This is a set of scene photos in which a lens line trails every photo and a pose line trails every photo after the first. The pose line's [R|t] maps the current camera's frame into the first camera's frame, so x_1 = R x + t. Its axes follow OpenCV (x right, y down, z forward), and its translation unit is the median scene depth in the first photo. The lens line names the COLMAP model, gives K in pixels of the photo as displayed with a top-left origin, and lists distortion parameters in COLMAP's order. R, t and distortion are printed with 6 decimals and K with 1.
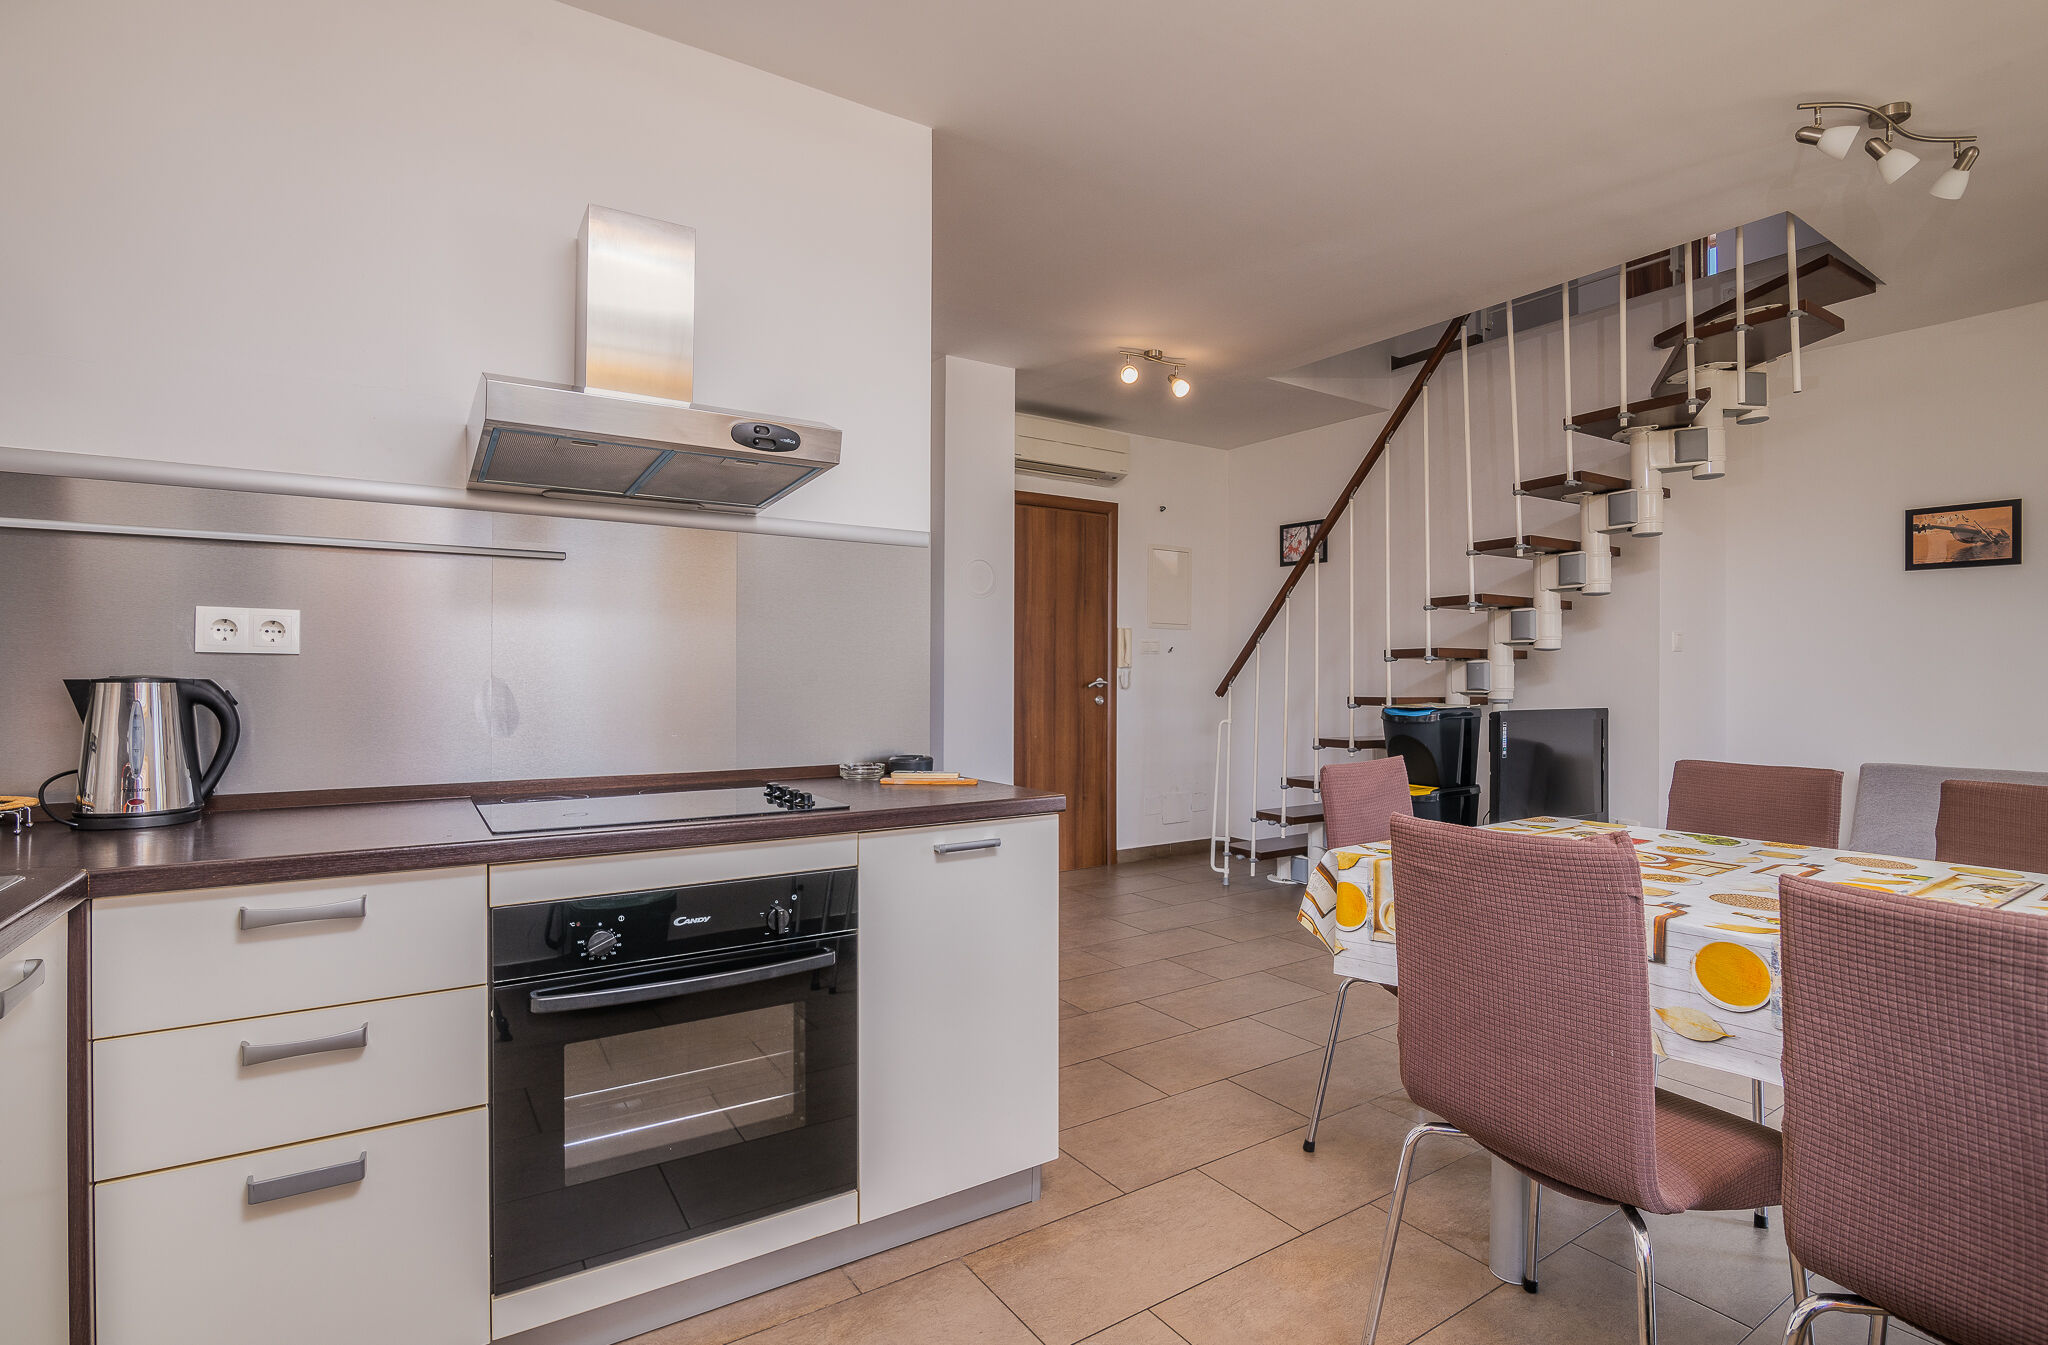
lens RADIAL K [[954.2, 0, 1009.2], [0, 954.2, 667.5], [0, 0, 1]] dist [-0.017897, -0.002255]
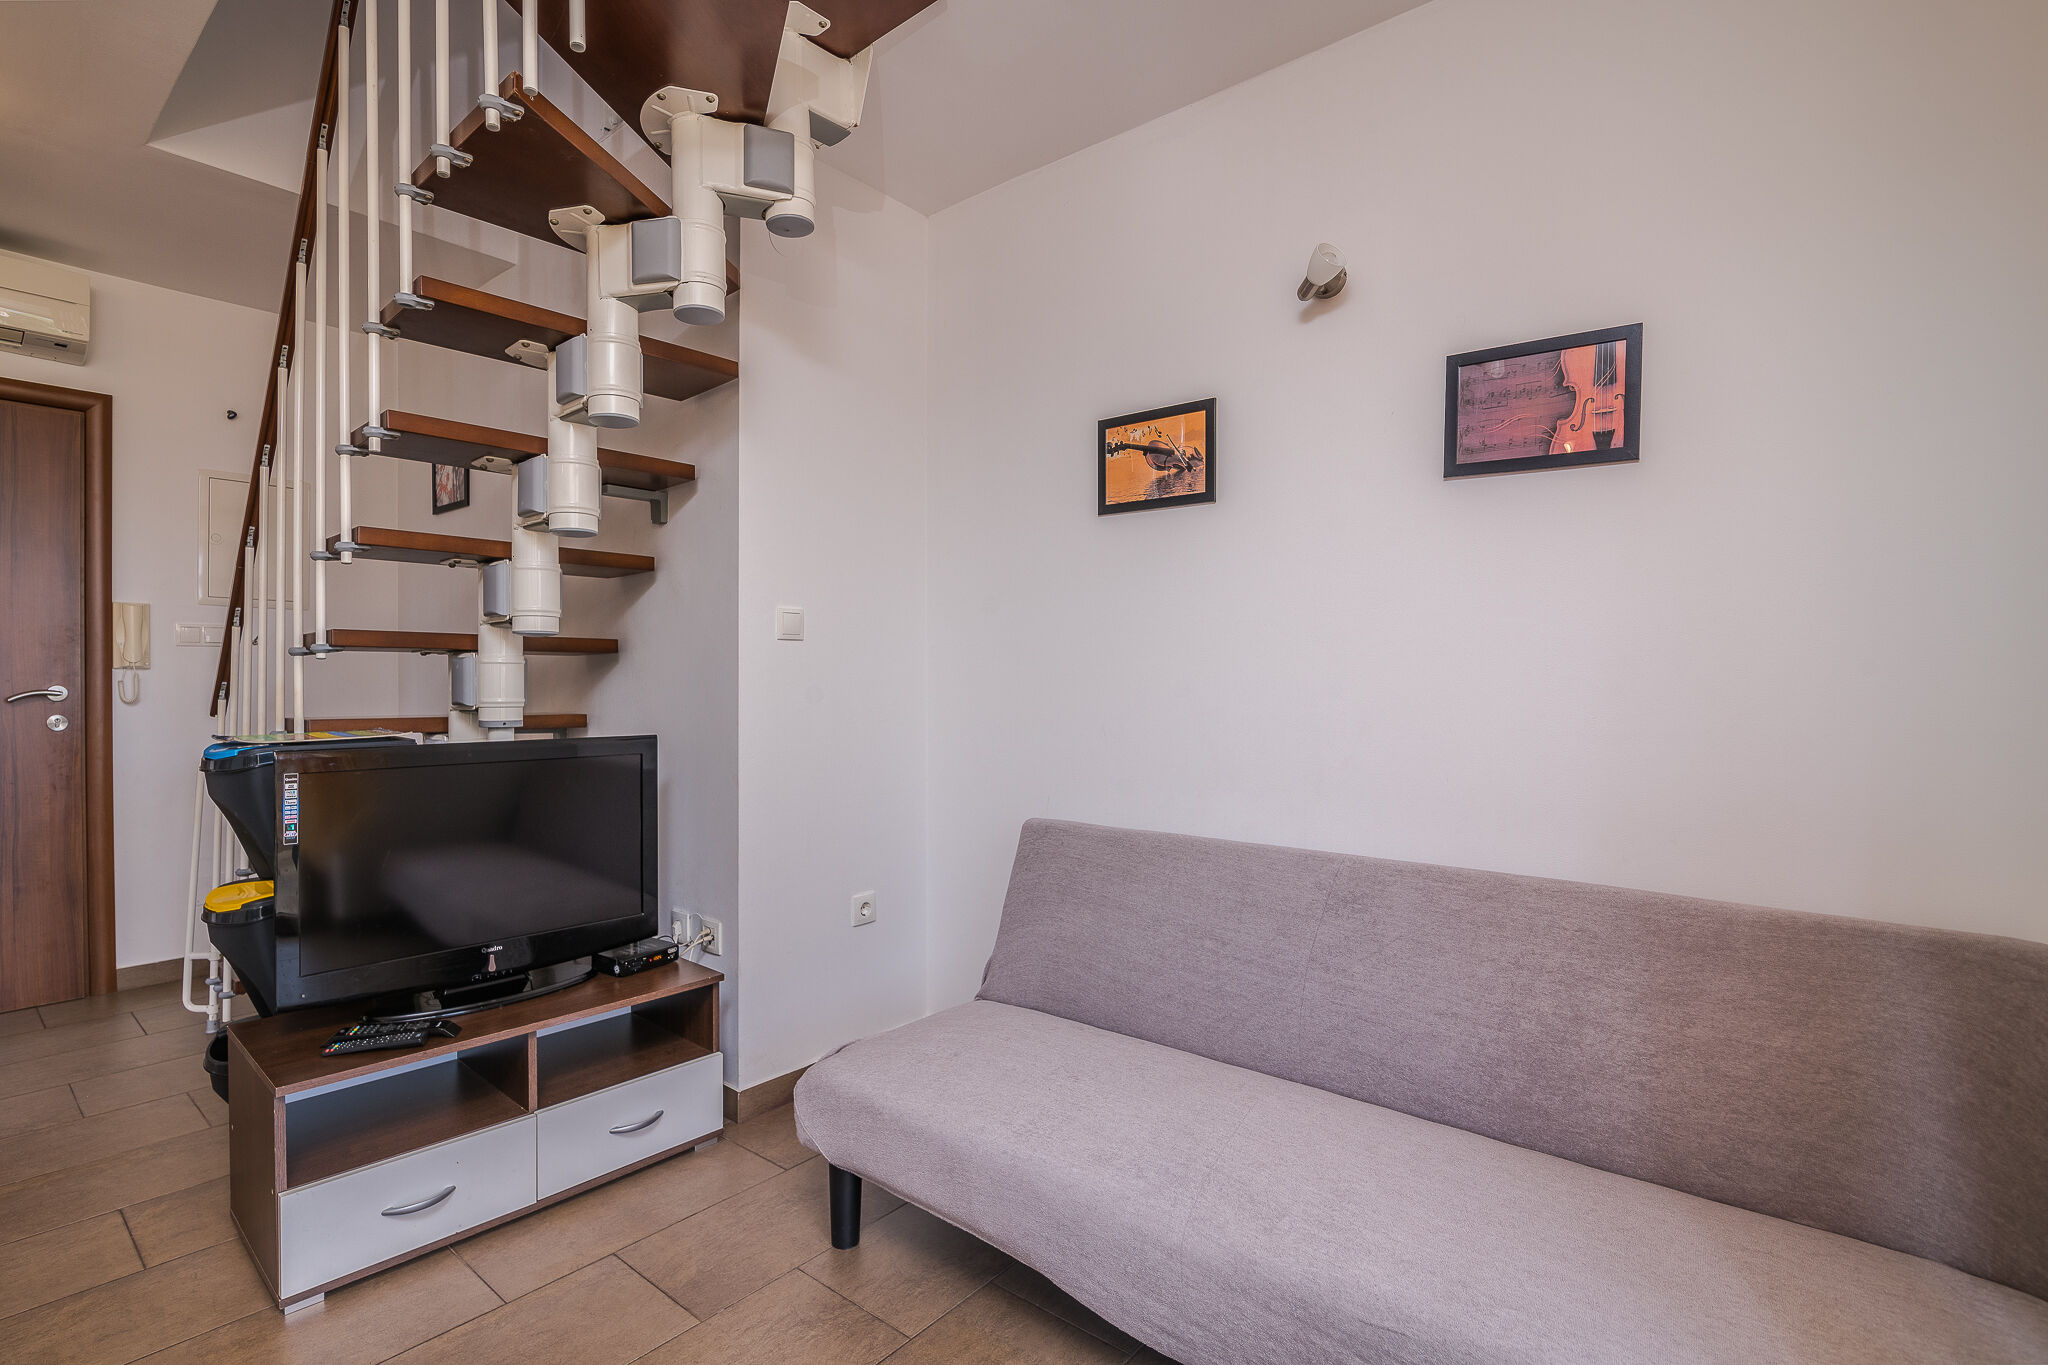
lens RADIAL K [[959.7, 0, 1017.5], [0, 959.7, 681.4], [0, 0, 1]] dist [-0.024689, -0.000263]
pose [[0.954308, -0.001843, 0.298821, 0.650633], [-0.000856, 0.999960, 0.008901, 0.003926], [-0.298825, -0.008750, 0.954268, 0.357762]]
